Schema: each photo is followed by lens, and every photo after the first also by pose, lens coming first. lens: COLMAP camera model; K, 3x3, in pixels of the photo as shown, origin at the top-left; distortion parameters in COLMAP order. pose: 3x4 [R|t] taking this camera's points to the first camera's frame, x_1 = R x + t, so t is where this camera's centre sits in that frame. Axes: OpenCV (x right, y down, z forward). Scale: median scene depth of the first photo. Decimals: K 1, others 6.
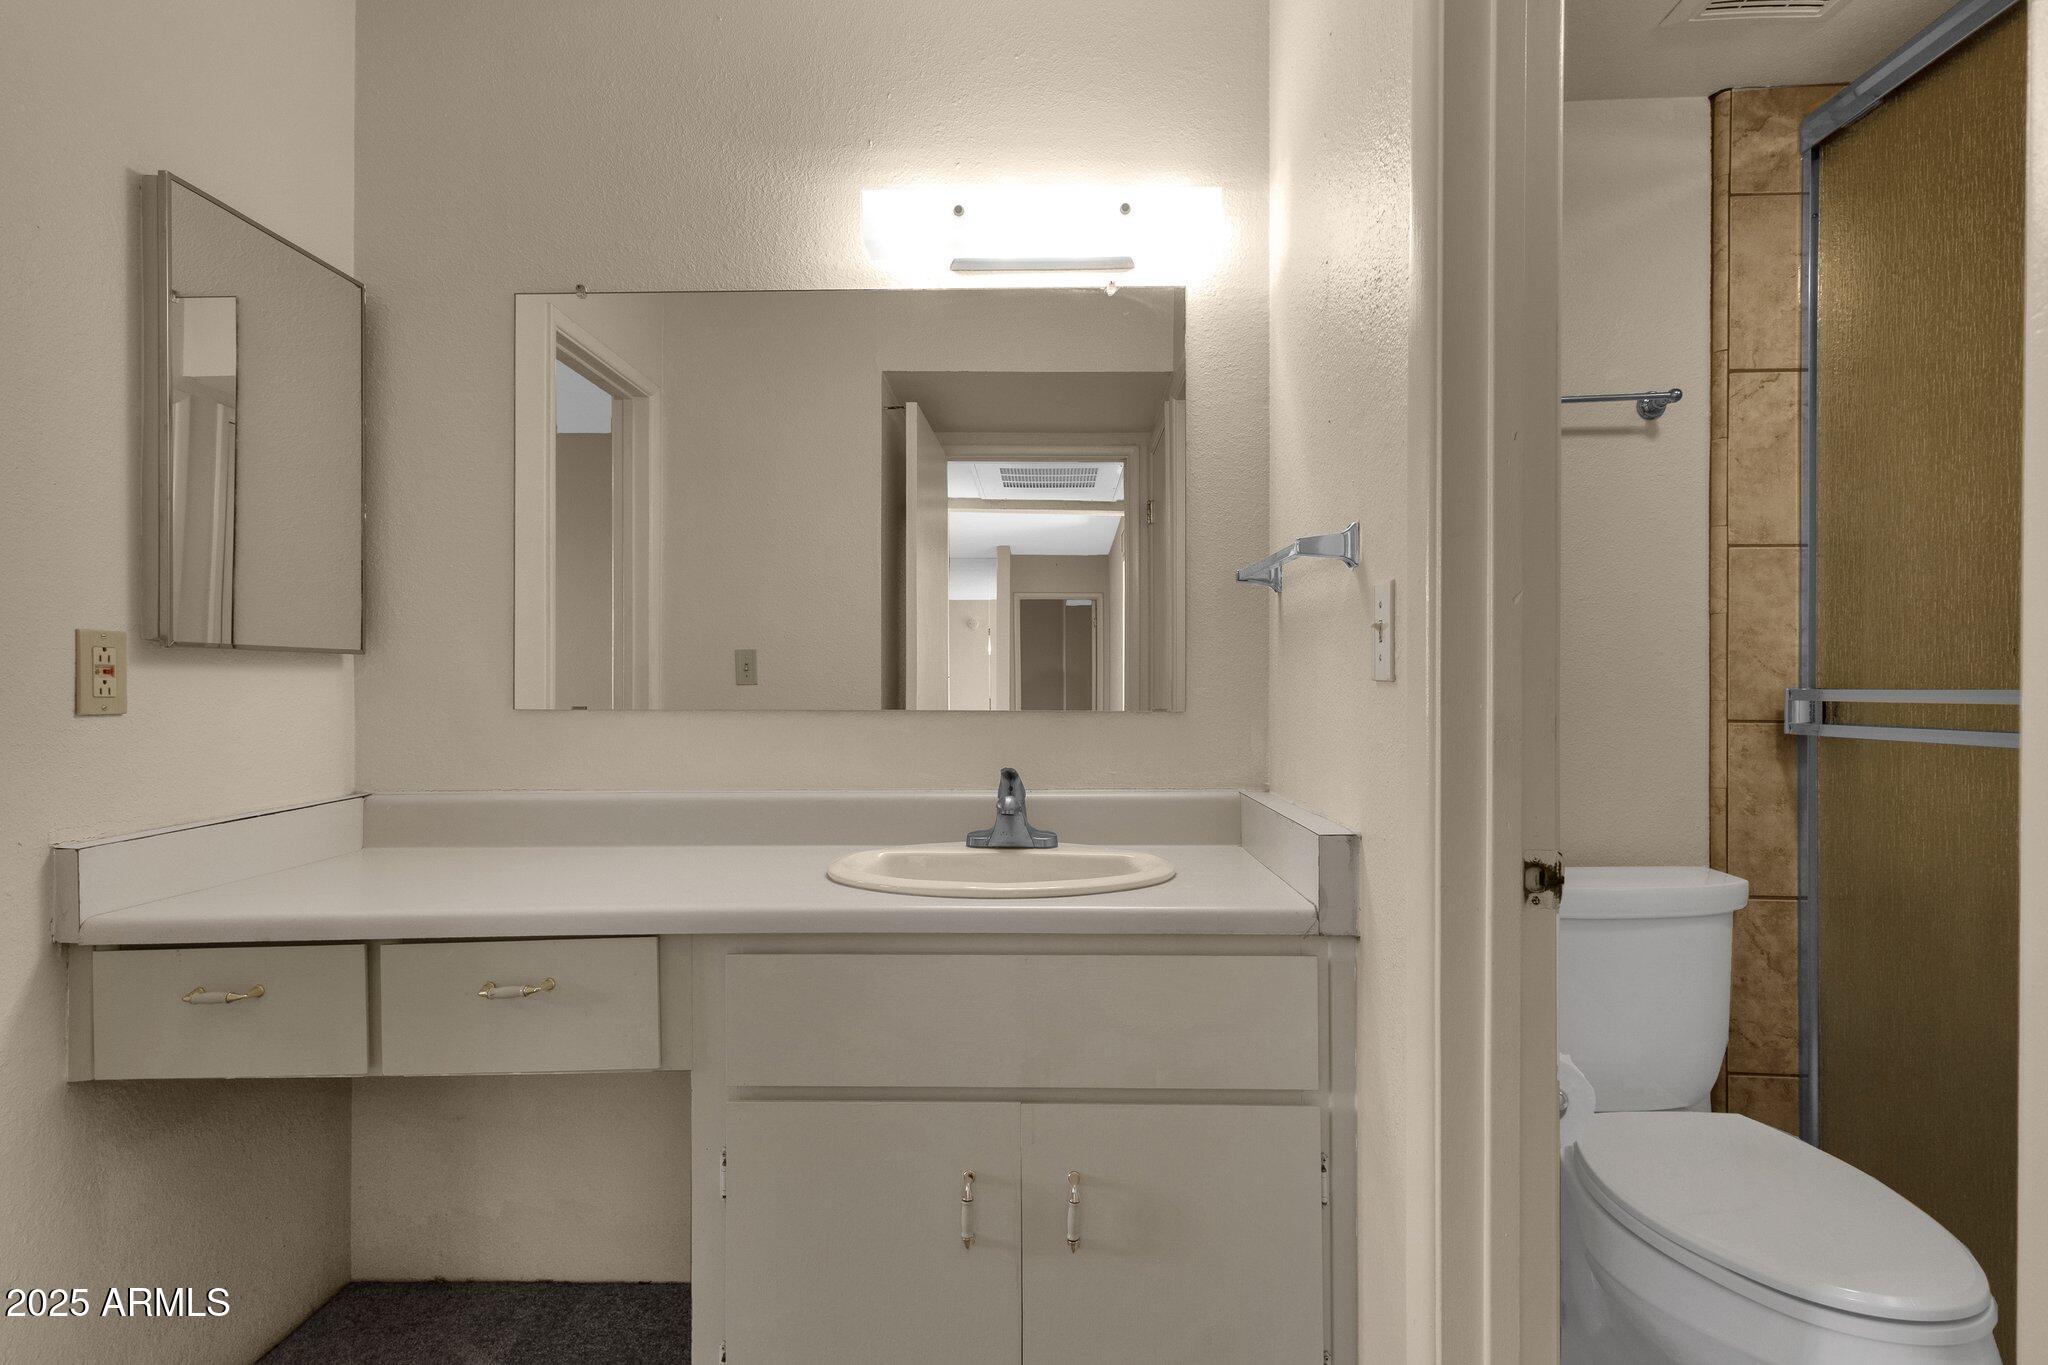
lens RADIAL K [[991.3, 0, 1024.0], [0, 991.3, 682.5], [0, 0, 1]] dist [-0.024024, -0.000030]
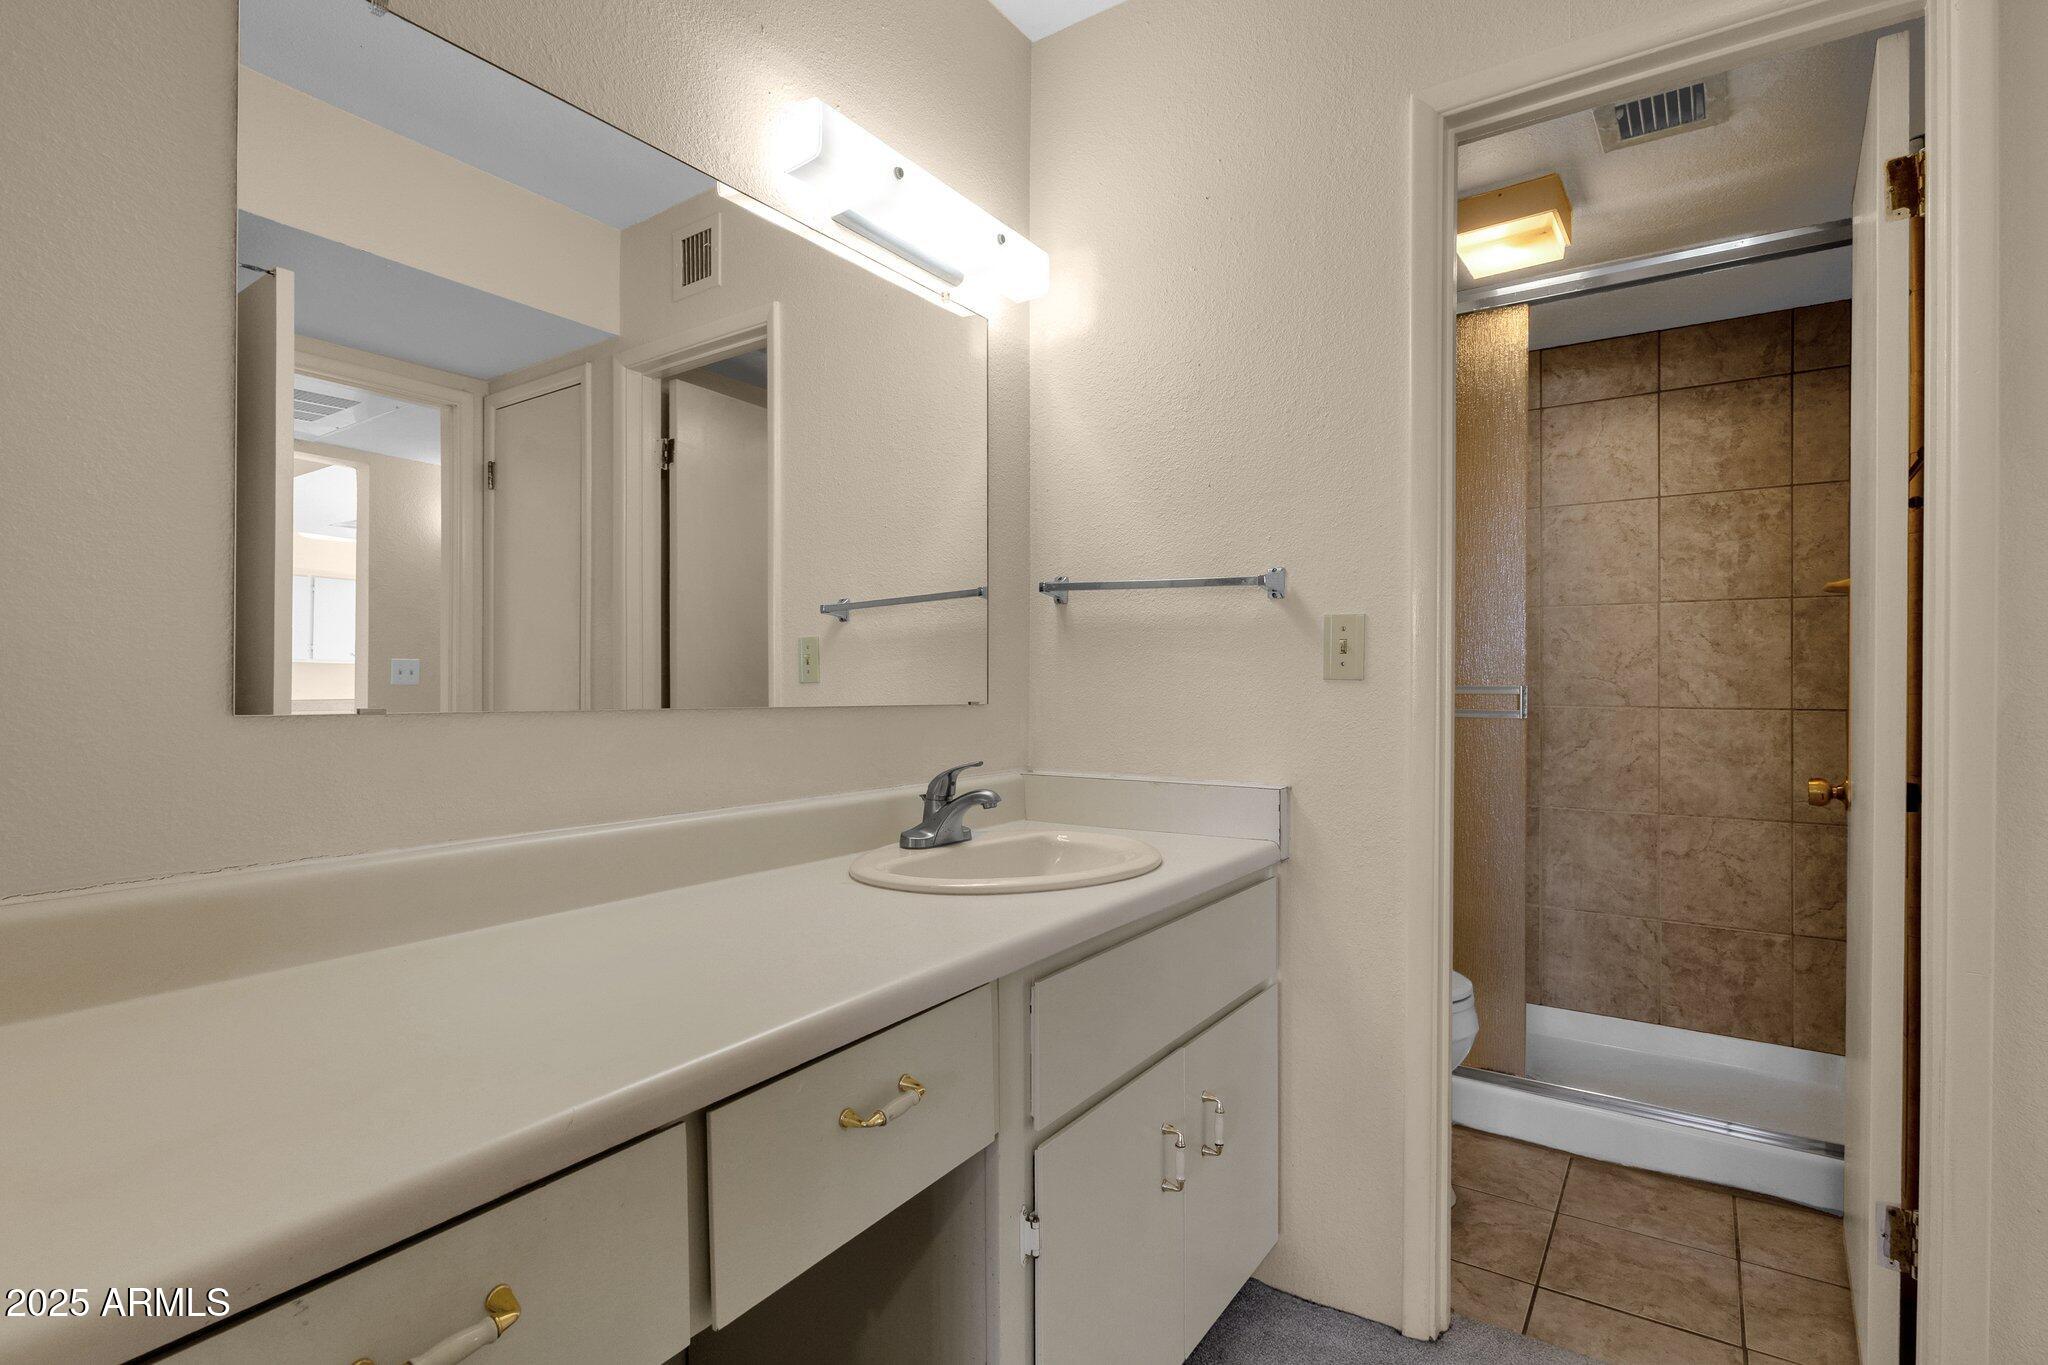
lens RADIAL K [[991.3, 0, 1024.0], [0, 991.3, 682.5], [0, 0, 1]] dist [-0.024024, -0.000030]
pose [[0.550906, 0.003039, 0.834561, -0.724244], [-0.012761, 0.999907, 0.004783, 0.000012], [-0.834469, -0.013284, 0.550894, 0.350760]]
